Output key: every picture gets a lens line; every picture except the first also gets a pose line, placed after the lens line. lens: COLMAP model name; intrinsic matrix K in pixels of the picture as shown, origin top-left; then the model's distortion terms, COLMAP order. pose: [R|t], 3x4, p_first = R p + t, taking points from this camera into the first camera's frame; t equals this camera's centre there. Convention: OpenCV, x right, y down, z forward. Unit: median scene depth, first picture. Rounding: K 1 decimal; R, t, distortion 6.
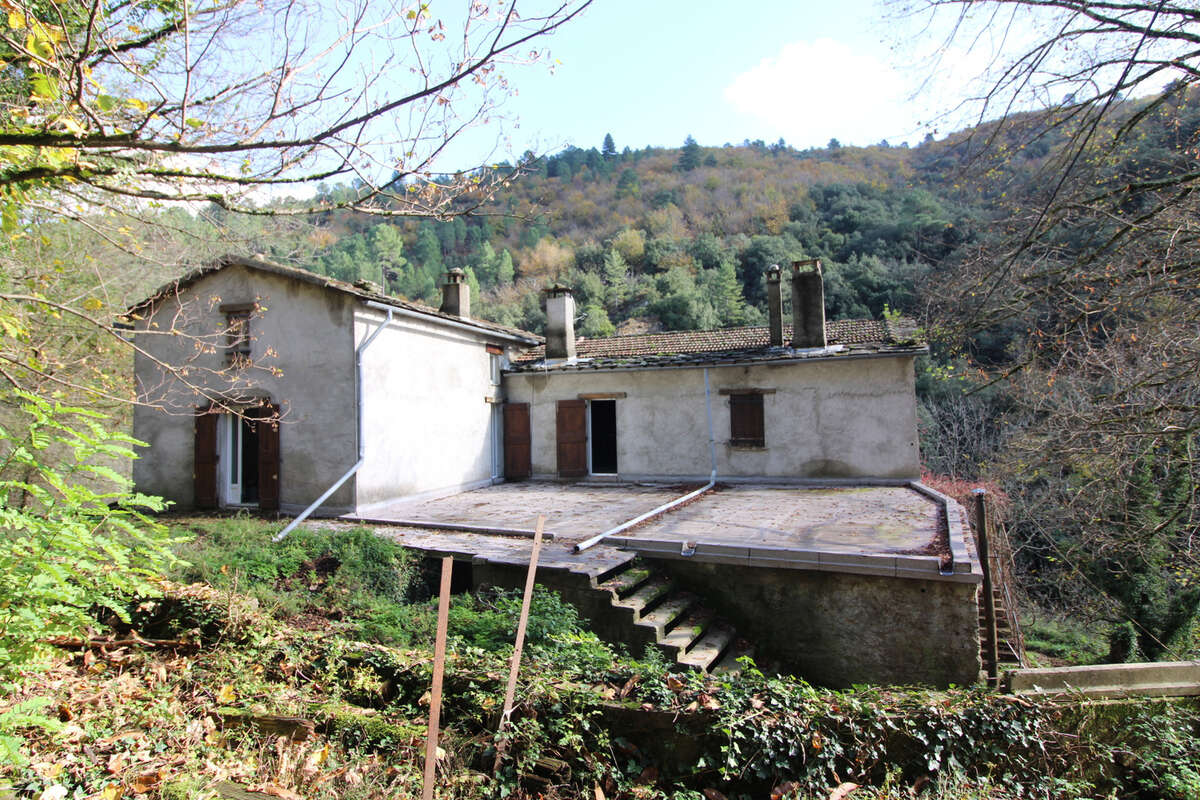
lens RADIAL K [[643.0, 0, 600.0], [0, 643.0, 400.0], [0, 0, 1]] dist [0.001161, 0.000550]
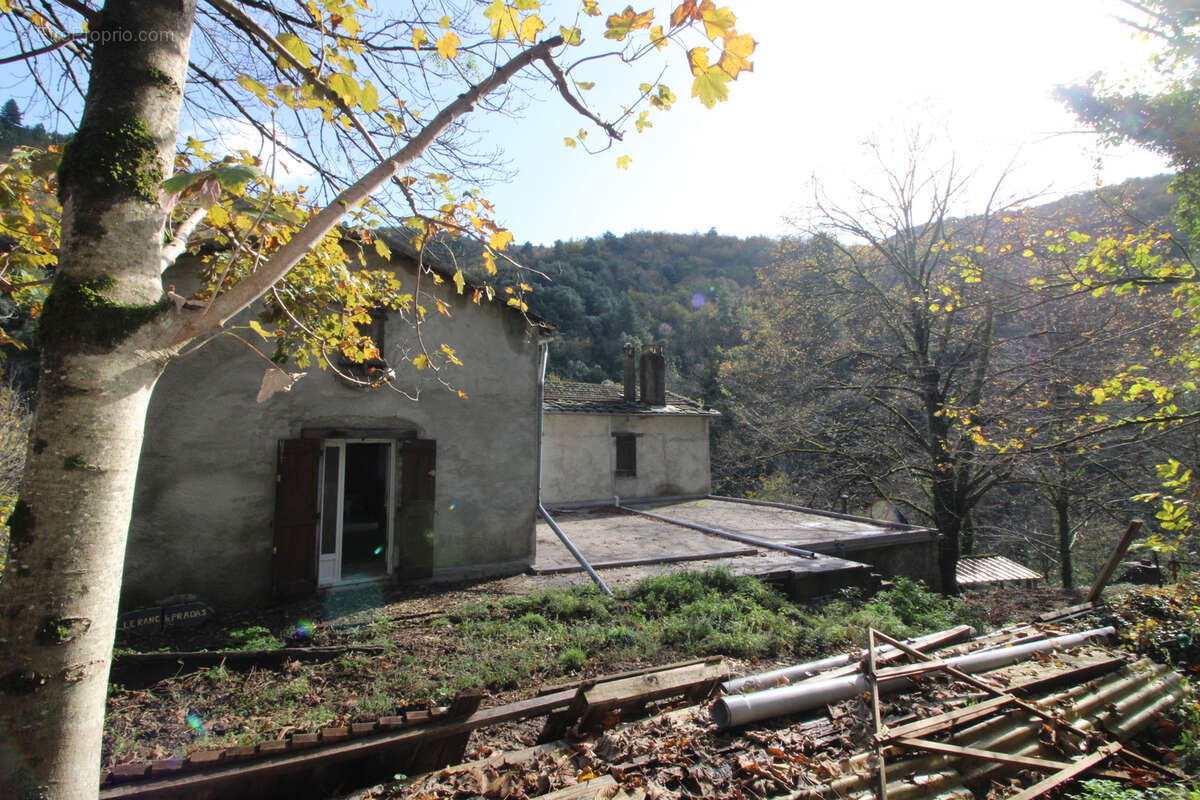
lens RADIAL K [[542.7, 0, 600.0], [0, 542.7, 400.0], [0, 0, 1]] dist [-0.010906, -0.000553]
pose [[0.613876, 0.080871, 0.785249, -0.696310], [-0.036907, 0.996591, -0.073784, 0.000260], [-0.788539, 0.016313, 0.614768, 0.343572]]
